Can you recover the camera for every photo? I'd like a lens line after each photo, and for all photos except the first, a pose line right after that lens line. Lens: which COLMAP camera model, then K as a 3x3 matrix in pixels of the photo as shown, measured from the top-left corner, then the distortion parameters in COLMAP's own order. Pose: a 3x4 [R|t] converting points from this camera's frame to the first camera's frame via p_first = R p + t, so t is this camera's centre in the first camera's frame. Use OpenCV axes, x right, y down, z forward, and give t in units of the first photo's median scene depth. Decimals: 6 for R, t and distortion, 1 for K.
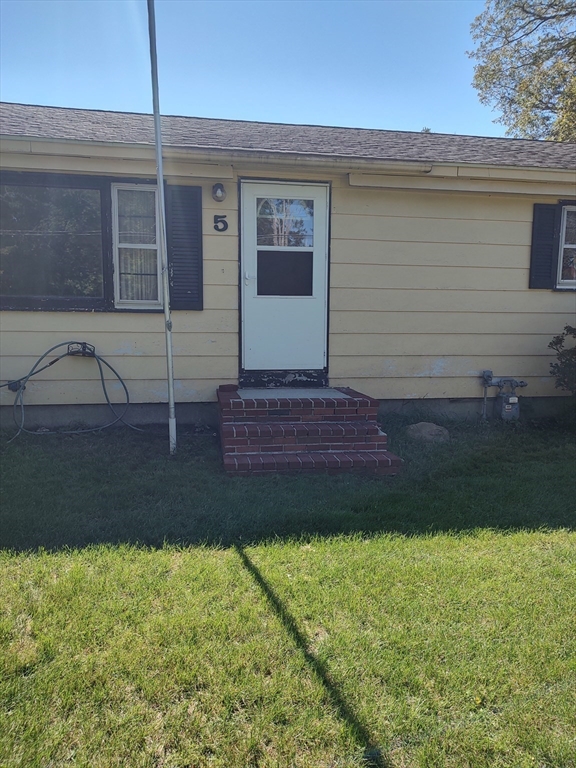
lens RADIAL K [[556.4, 0, 285.5], [0, 556.4, 380.2], [0, 0, 1]] dist [0.001899, -0.004766]
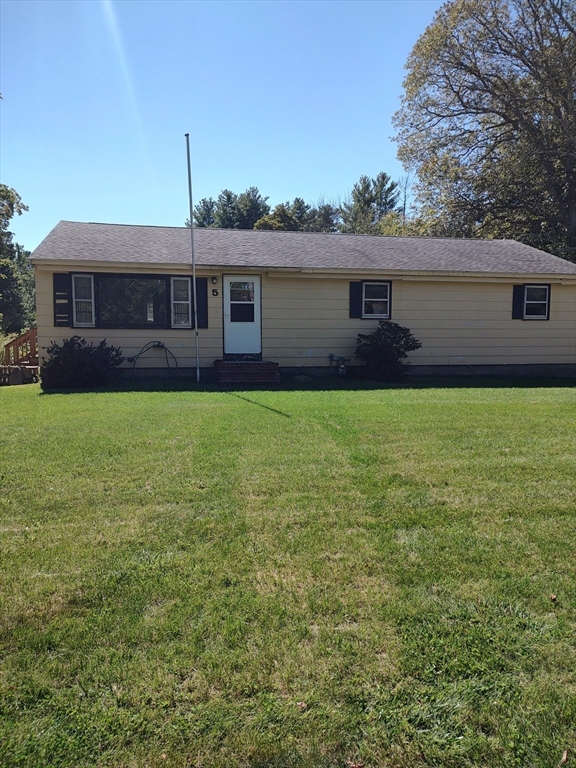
lens RADIAL K [[556.4, 0, 289.4], [0, 556.4, 389.2], [0, 0, 1]] dist [0.001899, -0.004766]
pose [[0.999034, -0.011340, 0.042449, 0.094442], [0.012304, 0.999670, -0.022530, 0.188567], [-0.042180, 0.023030, 0.998845, -1.360762]]
